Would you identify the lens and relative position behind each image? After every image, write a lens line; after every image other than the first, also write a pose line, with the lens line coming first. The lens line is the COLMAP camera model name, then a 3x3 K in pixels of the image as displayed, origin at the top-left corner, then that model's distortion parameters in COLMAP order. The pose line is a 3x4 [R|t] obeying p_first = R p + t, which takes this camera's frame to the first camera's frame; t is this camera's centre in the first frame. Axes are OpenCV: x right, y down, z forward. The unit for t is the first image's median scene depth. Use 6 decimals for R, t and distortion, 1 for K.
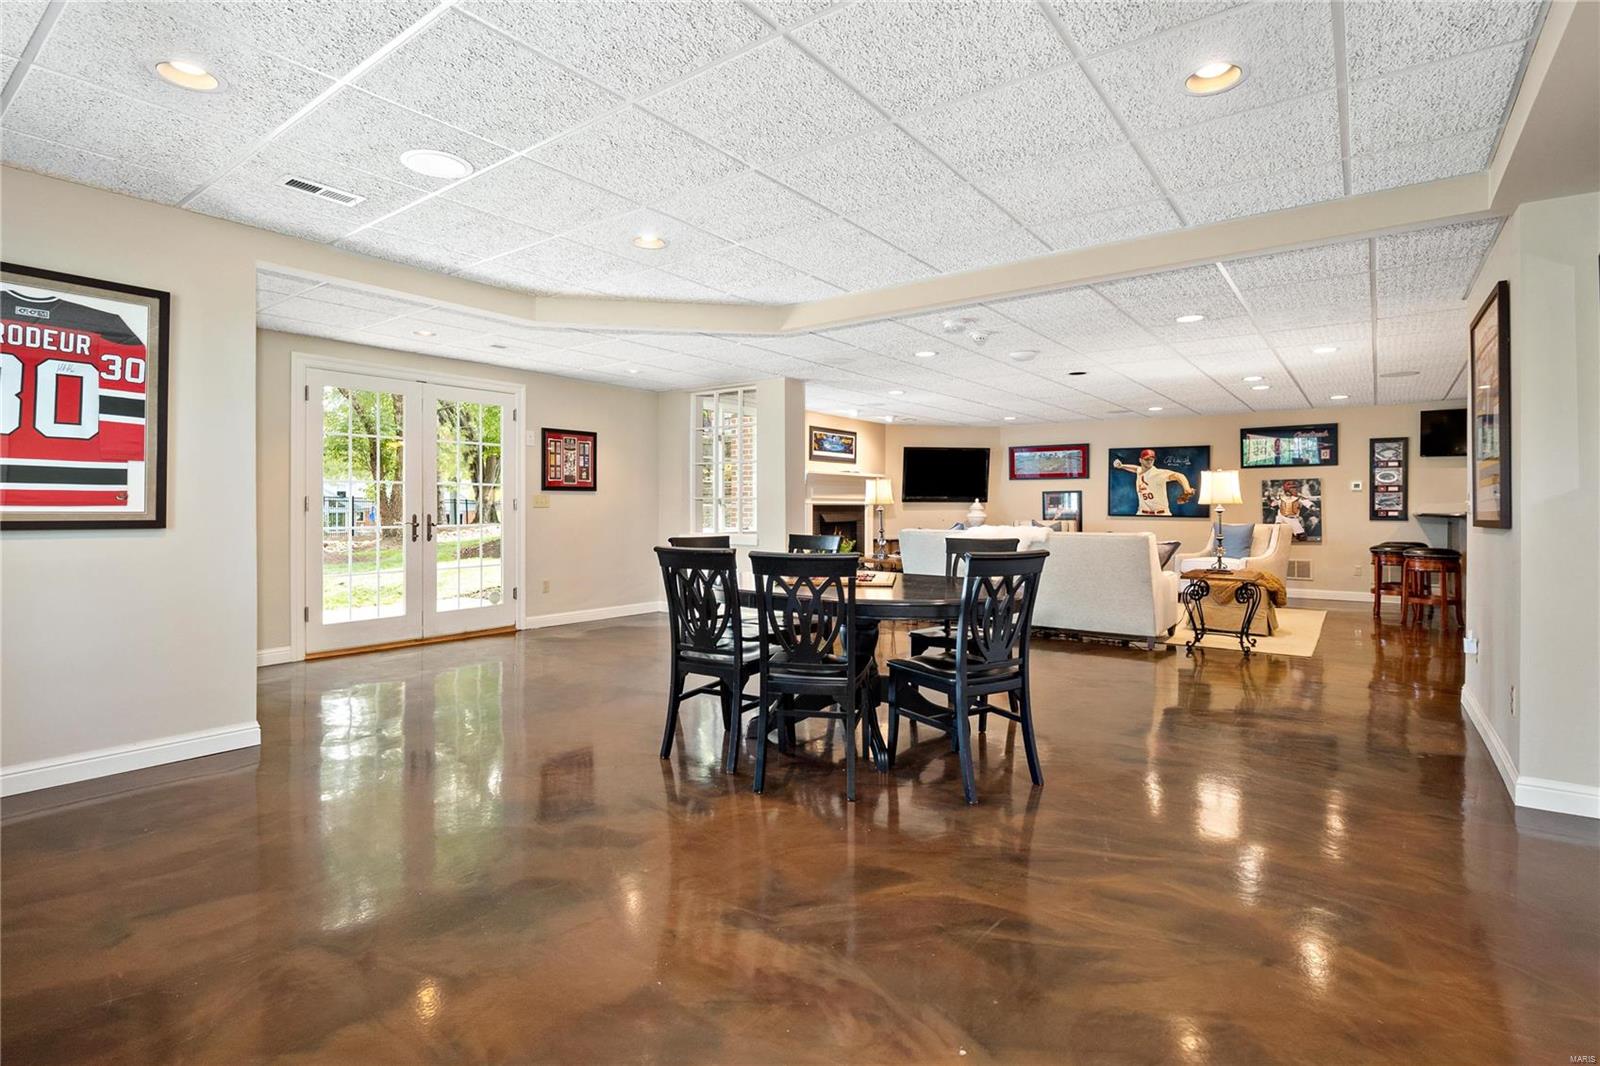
lens RADIAL K [[767.5, 0, 832.8], [0, 767.5, 506.2], [0, 0, 1]] dist [-0.002338, -0.007694]
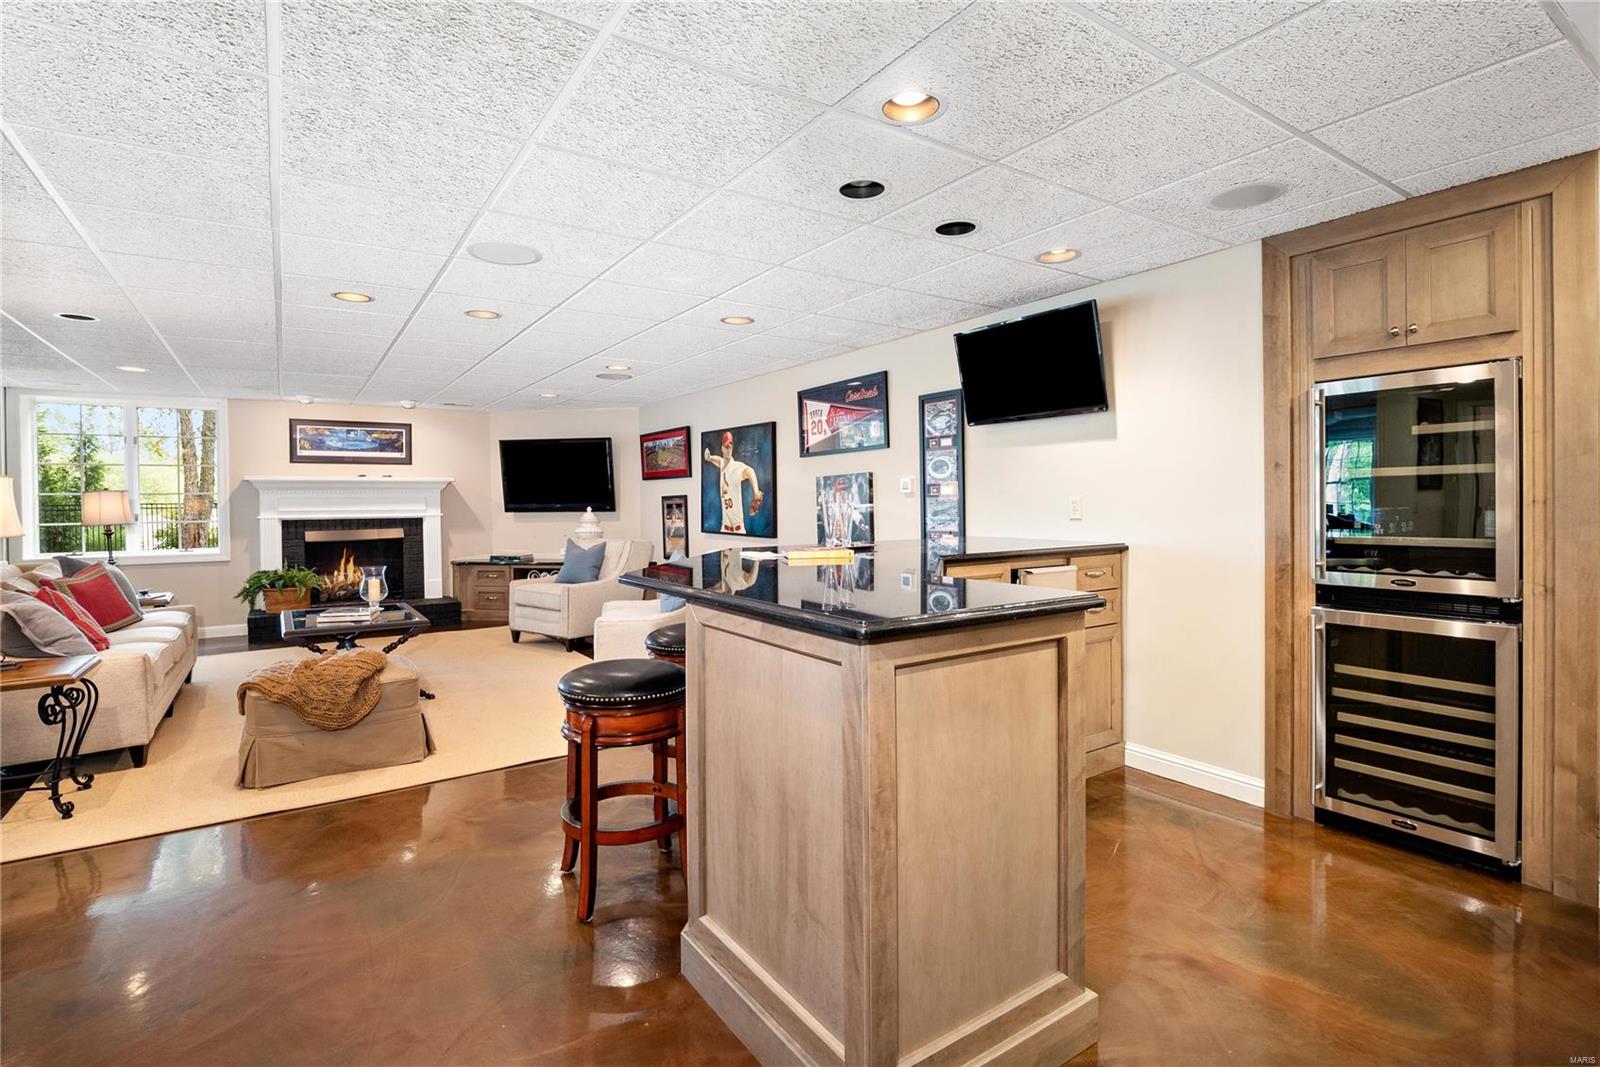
lens RADIAL K [[767.5, 0, 786.5], [0, 767.5, 513.4], [0, 0, 1]] dist [-0.002338, -0.007694]
pose [[0.948527, -0.005719, -0.316644, 0.674093], [0.010723, 0.999844, 0.014062, -0.013288], [0.316515, -0.016733, 0.948440, 0.404283]]
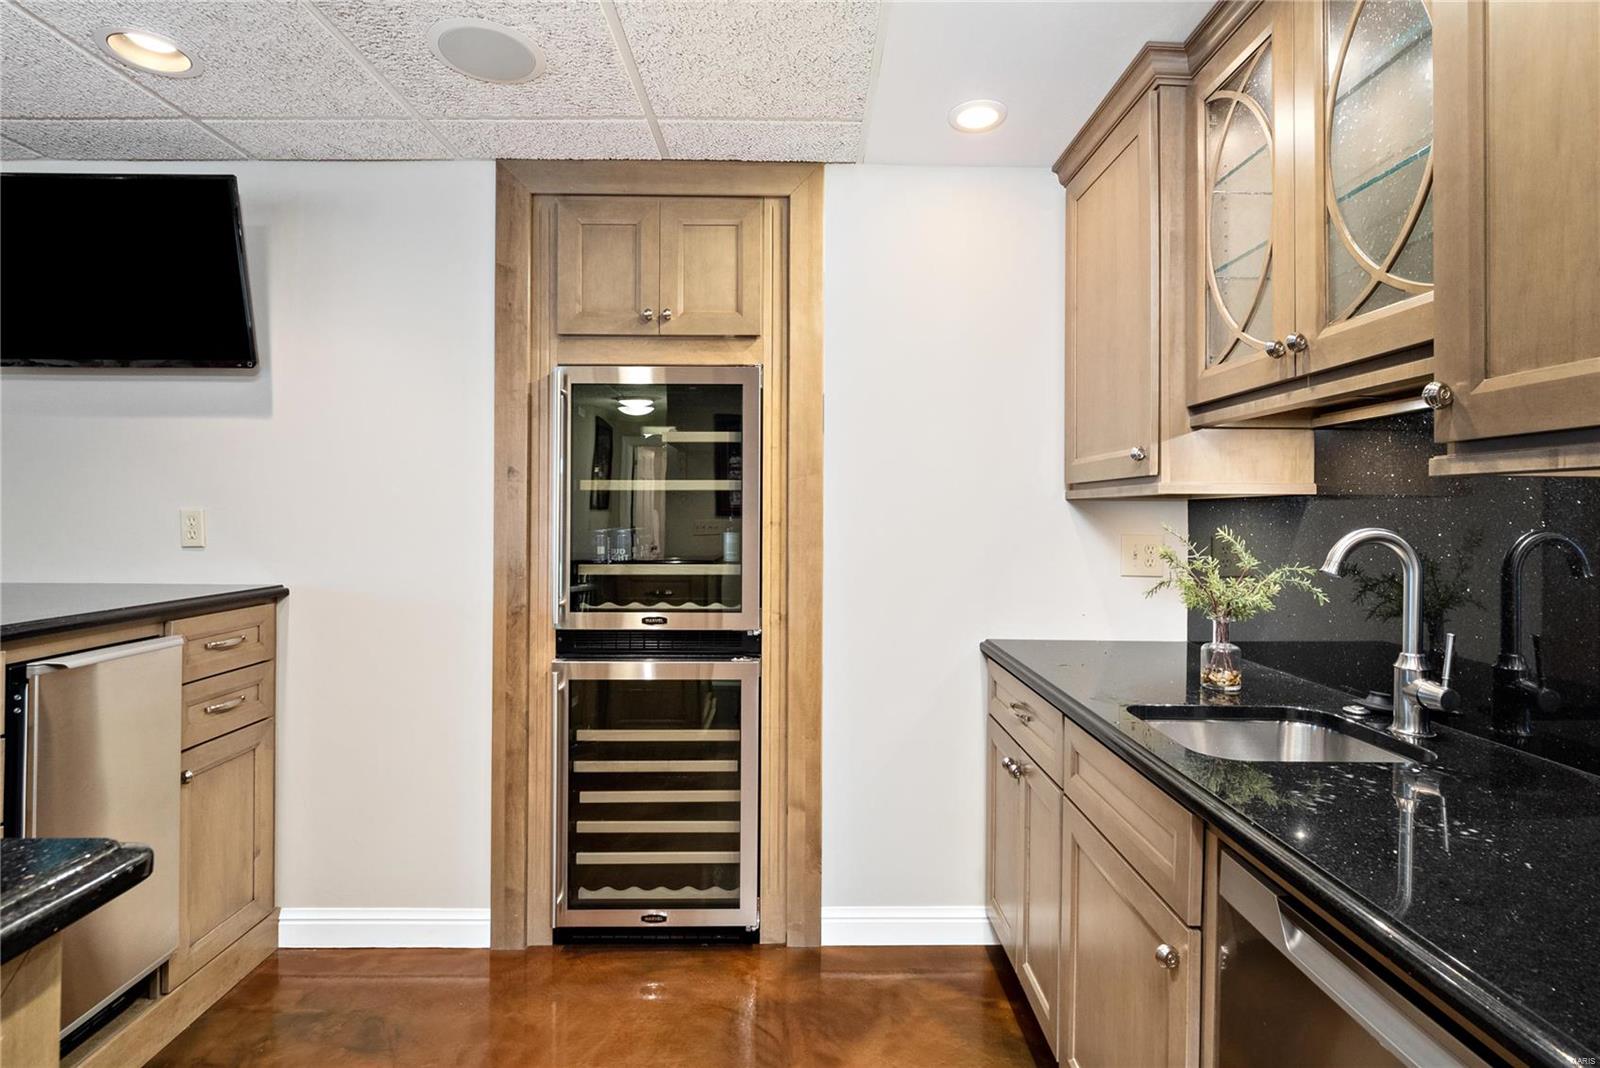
lens RADIAL K [[767.5, 0, 811.0], [0, 767.5, 493.5], [0, 0, 1]] dist [-0.002338, -0.007694]
pose [[0.778942, 0.012627, 0.626969, 0.690009], [-0.003153, 0.999863, -0.016220, -0.015961], [-0.627088, 0.010657, 0.778875, 0.520350]]
